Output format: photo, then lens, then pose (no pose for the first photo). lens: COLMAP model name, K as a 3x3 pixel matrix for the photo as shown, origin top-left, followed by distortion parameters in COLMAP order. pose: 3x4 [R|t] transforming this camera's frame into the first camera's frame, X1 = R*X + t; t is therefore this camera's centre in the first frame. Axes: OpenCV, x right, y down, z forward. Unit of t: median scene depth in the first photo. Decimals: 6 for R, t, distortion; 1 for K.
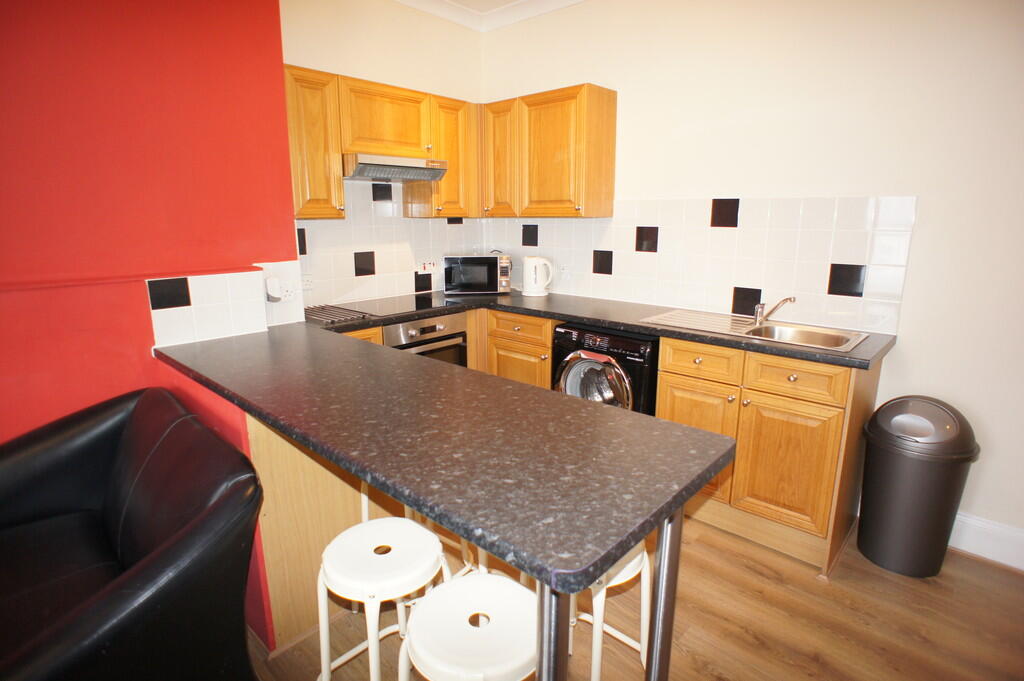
lens RADIAL K [[533.7, 0, 511.6], [0, 533.7, 326.3], [0, 0, 1]] dist [-0.000273, 0.000268]
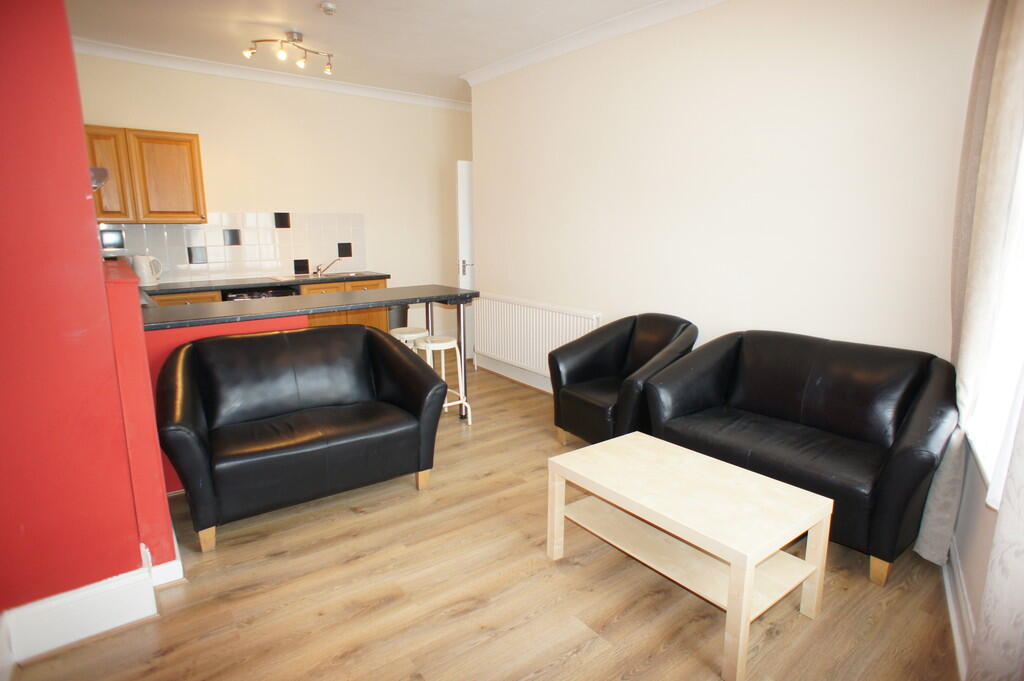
lens RADIAL K [[533.7, 0, 511.6], [0, 533.7, 326.3], [0, 0, 1]] dist [-0.000273, 0.000268]
pose [[0.182628, -0.194132, 0.963826, -1.318444], [0.202110, 0.966789, 0.156433, 0.012749], [-0.962184, 0.166229, 0.215799, -0.099334]]
